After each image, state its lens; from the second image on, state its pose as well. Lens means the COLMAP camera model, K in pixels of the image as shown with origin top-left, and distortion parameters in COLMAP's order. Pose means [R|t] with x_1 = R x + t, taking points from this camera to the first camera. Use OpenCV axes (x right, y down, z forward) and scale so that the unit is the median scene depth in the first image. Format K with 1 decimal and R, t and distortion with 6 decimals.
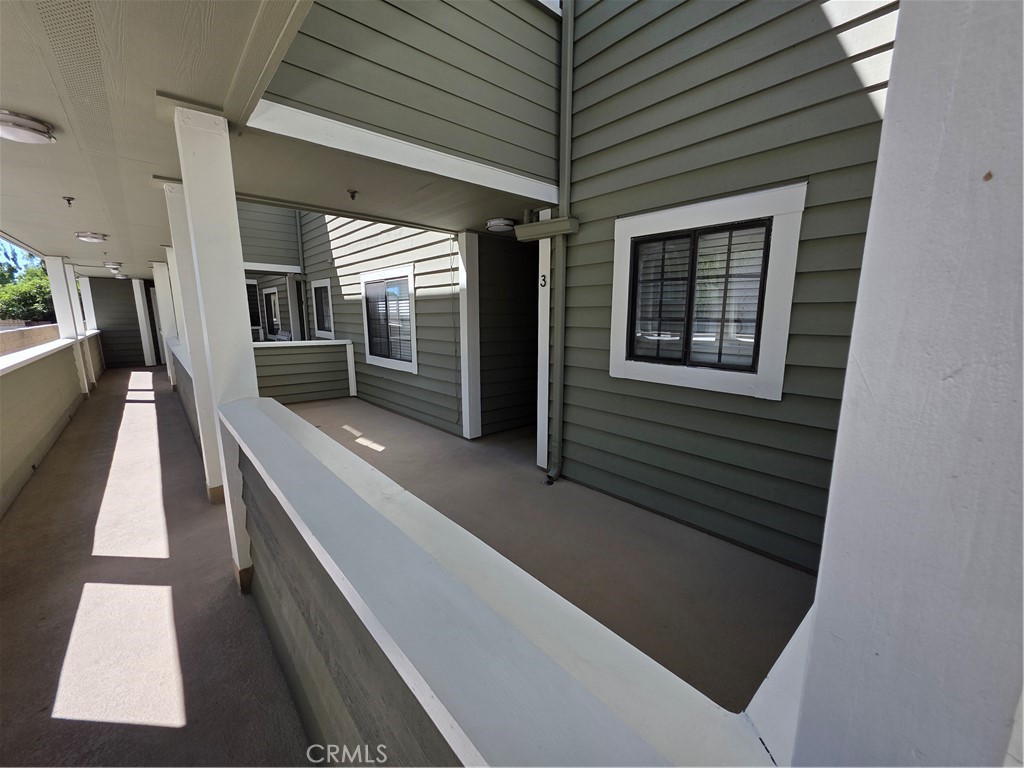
lens RADIAL K [[408.9, 0, 515.0], [0, 408.9, 384.3], [0, 0, 1]] dist [0.003456, 0.000047]
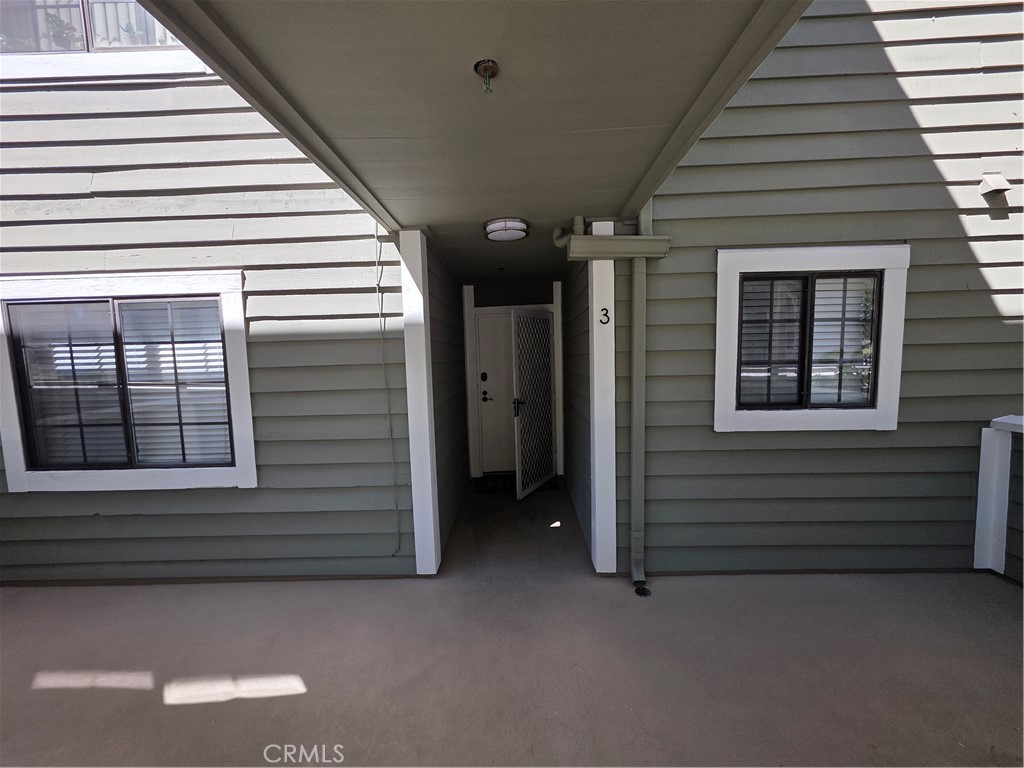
lens RADIAL K [[408.9, 0, 515.0], [0, 408.9, 384.3], [0, 0, 1]] dist [0.003456, 0.000047]
pose [[0.682677, -0.075069, 0.726854, -0.627429], [0.147470, 0.988396, -0.036427, -0.140425], [-0.715685, 0.132057, 0.685825, 0.682441]]
